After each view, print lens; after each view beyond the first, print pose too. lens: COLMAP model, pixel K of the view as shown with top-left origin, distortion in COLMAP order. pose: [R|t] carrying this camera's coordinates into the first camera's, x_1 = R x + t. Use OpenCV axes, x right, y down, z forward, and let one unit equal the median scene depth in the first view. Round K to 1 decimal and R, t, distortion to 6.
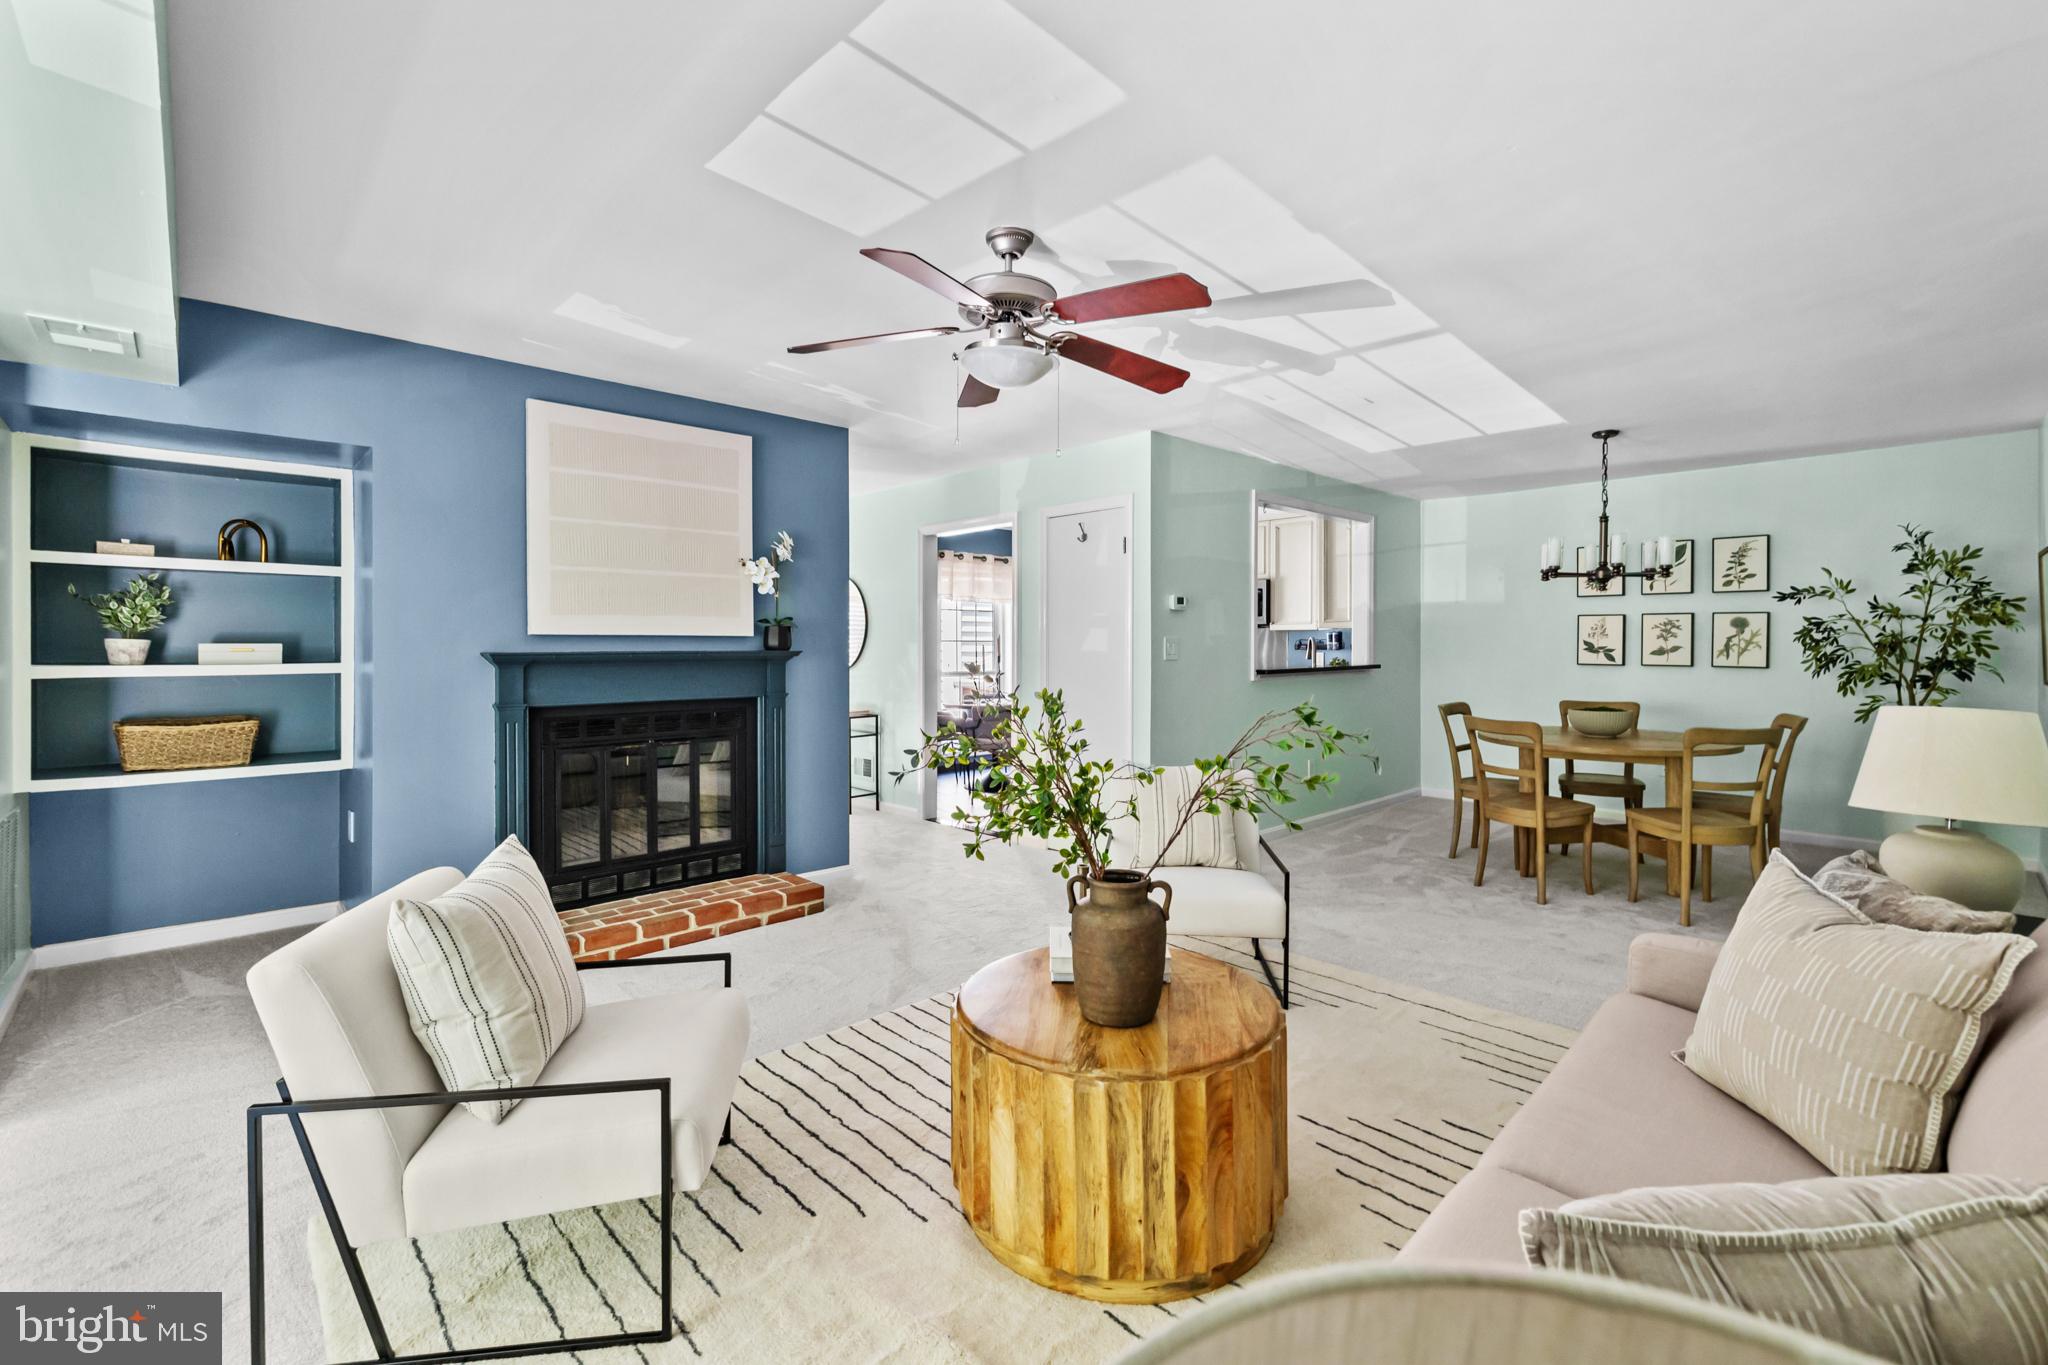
lens RADIAL K [[867.8, 0, 1025.4], [0, 867.8, 651.3], [0, 0, 1]] dist [0.001629, -0.000064]
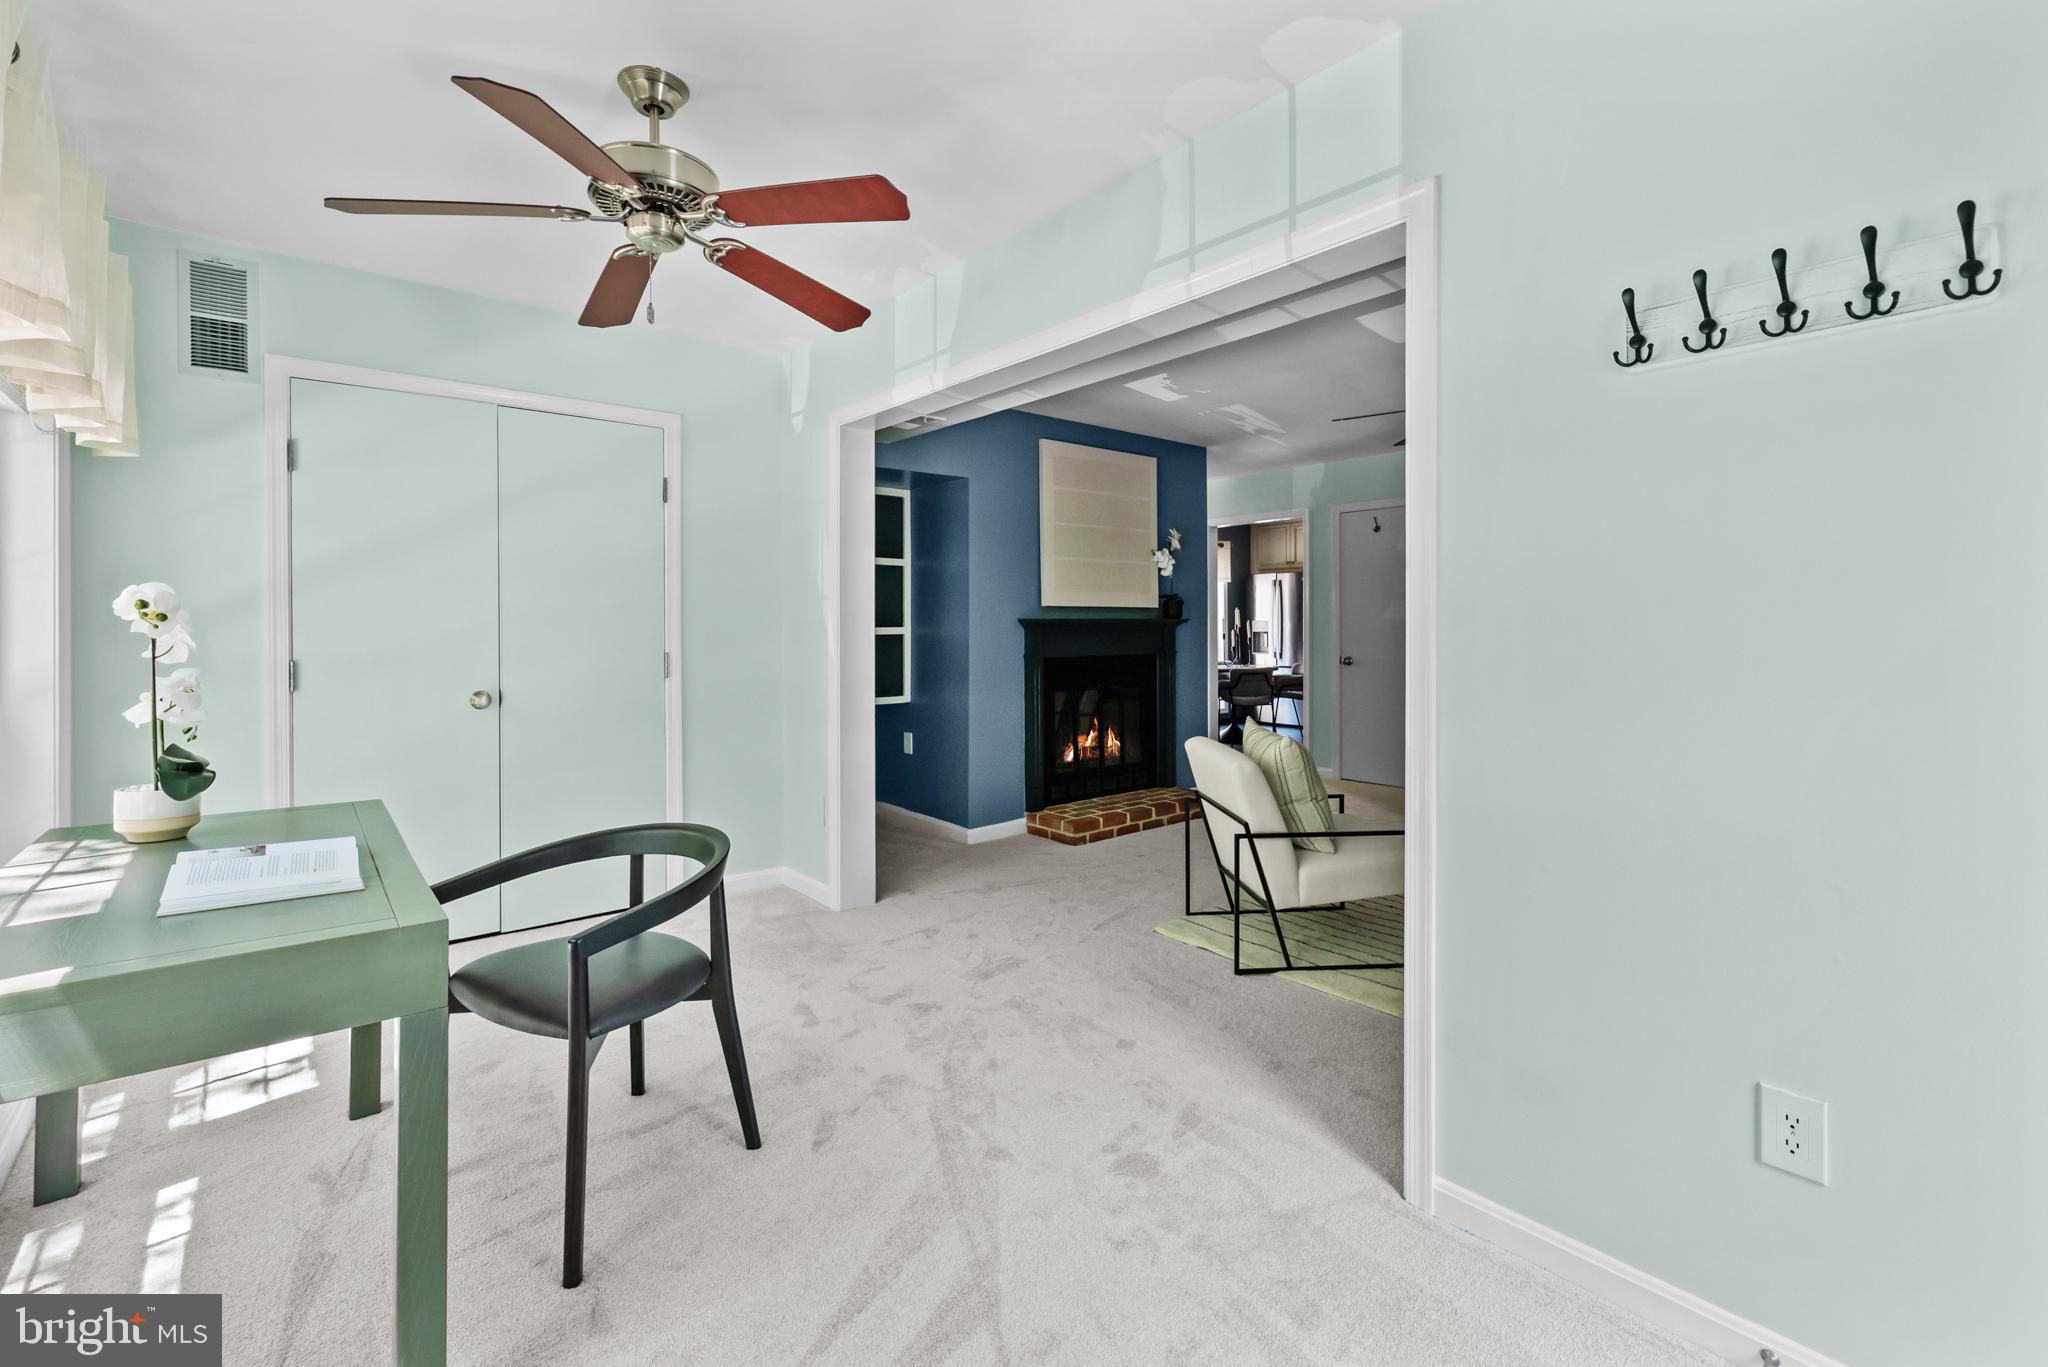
lens RADIAL K [[886.9, 0, 1019.9], [0, 886.9, 633.9], [0, 0, 1]] dist [-0.026314, 0.000000]
pose [[0.997549, -0.003561, -0.069883, -0.379991], [0.003640, 0.999993, 0.001014, 0.018042], [0.069879, -0.001266, 0.997555, -0.326004]]
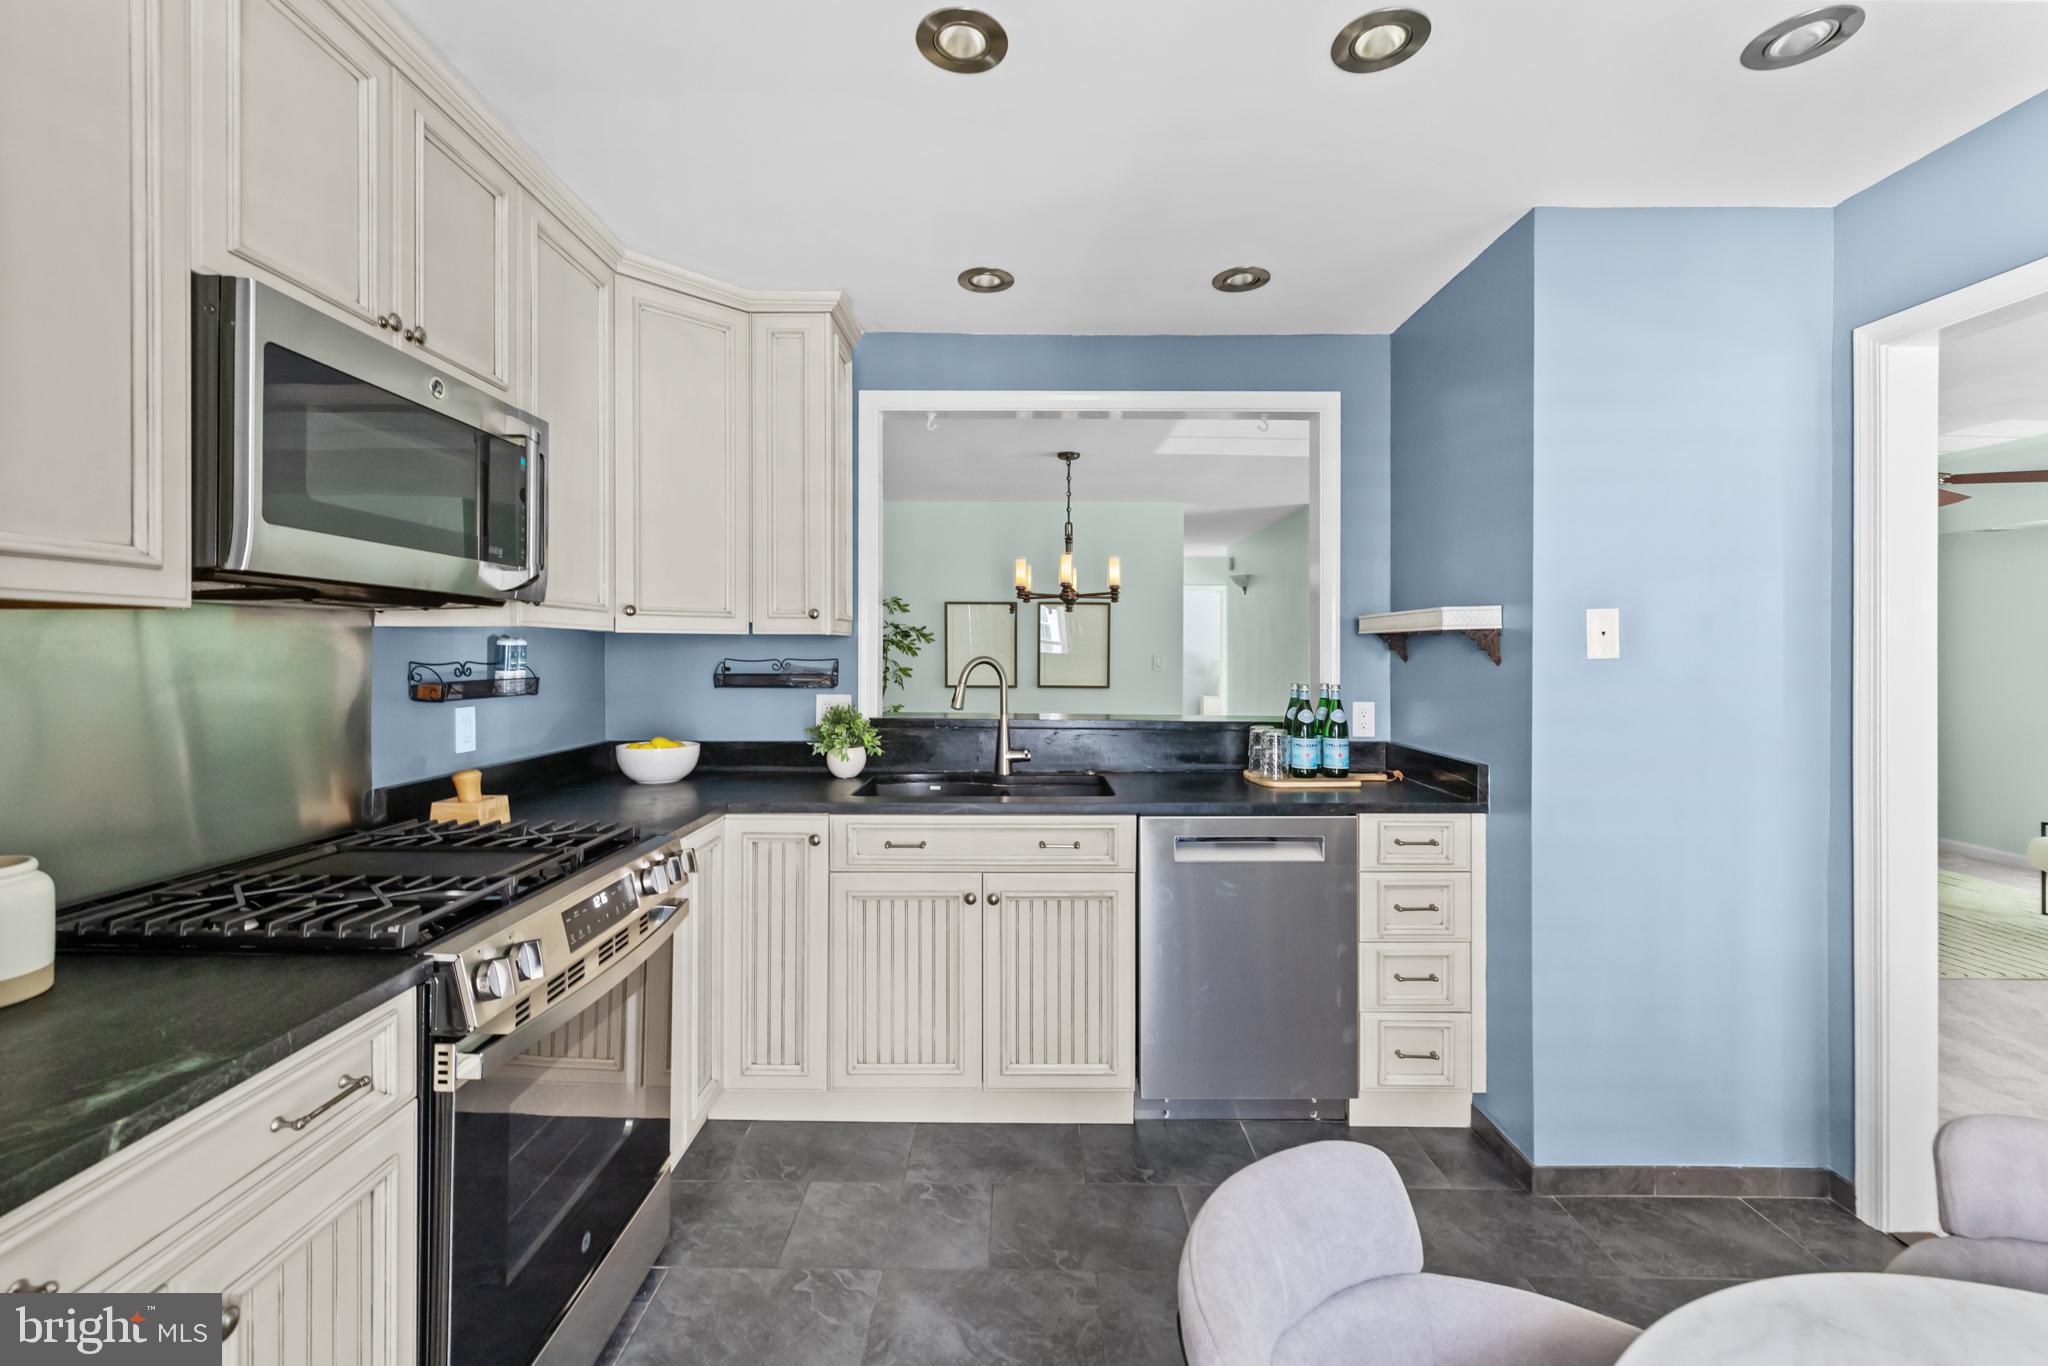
lens RADIAL K [[880.3, 0, 1023.5], [0, 880.3, 656.3], [0, 0, 1]] dist [0.023852, 0.000013]
pose [[-0.727247, -0.006676, 0.686343, 0.006976], [0.001349, 0.999937, 0.011157, -0.030036], [-0.686375, 0.009040, -0.727192, 1.766525]]
